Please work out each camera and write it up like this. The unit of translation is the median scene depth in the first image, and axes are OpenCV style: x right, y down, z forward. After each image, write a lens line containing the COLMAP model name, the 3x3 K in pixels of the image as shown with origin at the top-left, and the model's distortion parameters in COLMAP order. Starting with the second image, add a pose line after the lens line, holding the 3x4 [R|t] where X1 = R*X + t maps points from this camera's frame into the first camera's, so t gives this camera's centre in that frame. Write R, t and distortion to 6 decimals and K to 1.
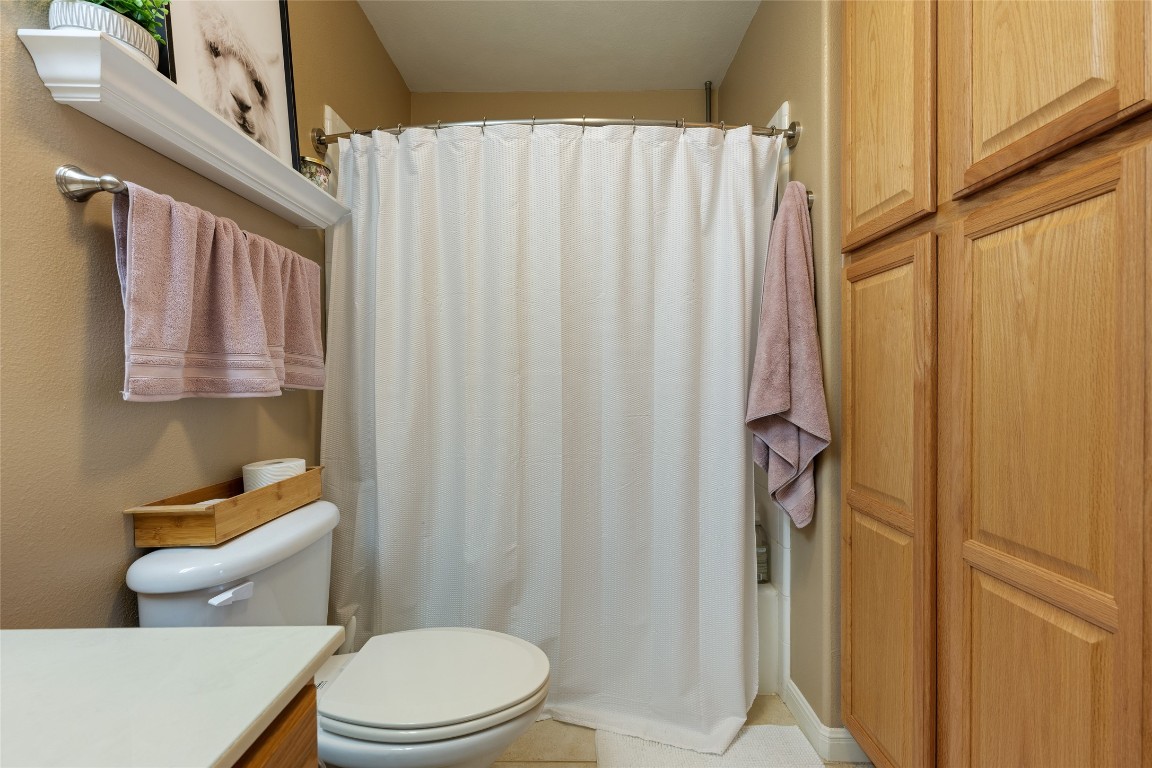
lens RADIAL K [[484.2, 0, 574.4], [0, 484.2, 379.8], [0, 0, 1]] dist [0.002019, -0.000061]
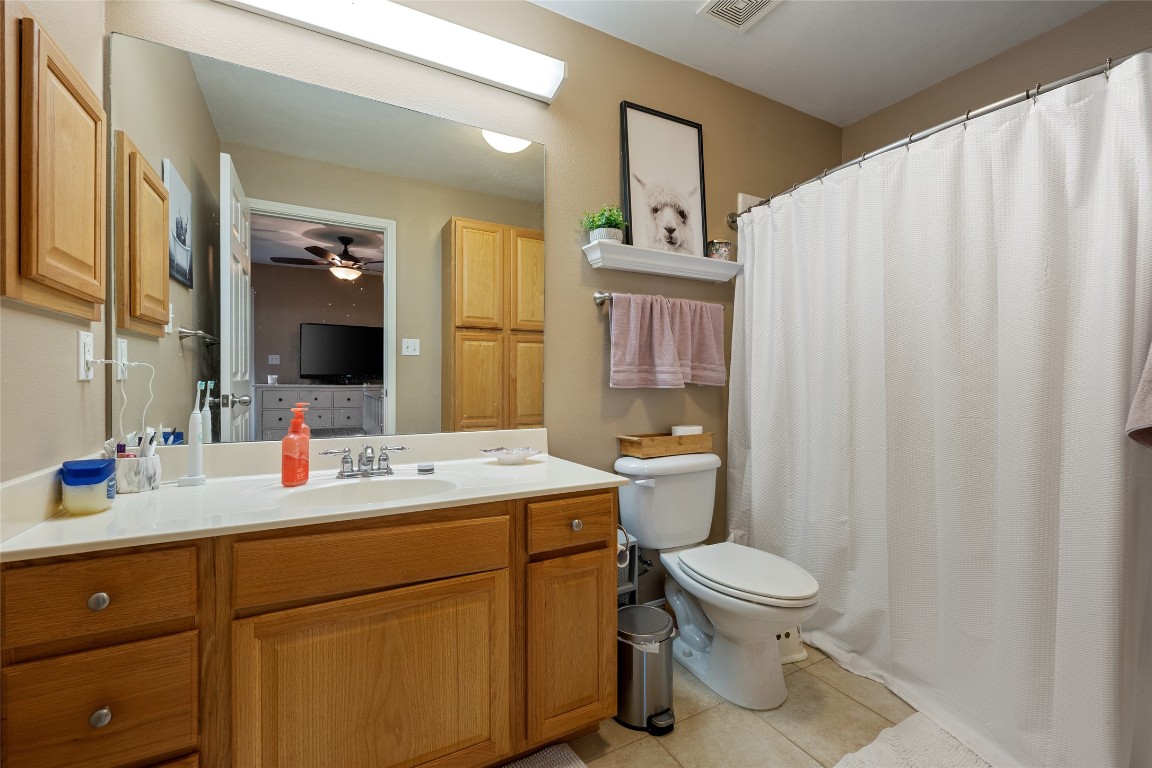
lens RADIAL K [[484.2, 0, 575.3], [0, 484.2, 380.8], [0, 0, 1]] dist [0.002019, -0.000061]
pose [[0.482263, 0.007363, -0.875995, 0.819802], [-0.005467, 0.999971, 0.005396, -0.000039], [0.876009, 0.002187, 0.482289, -0.223788]]
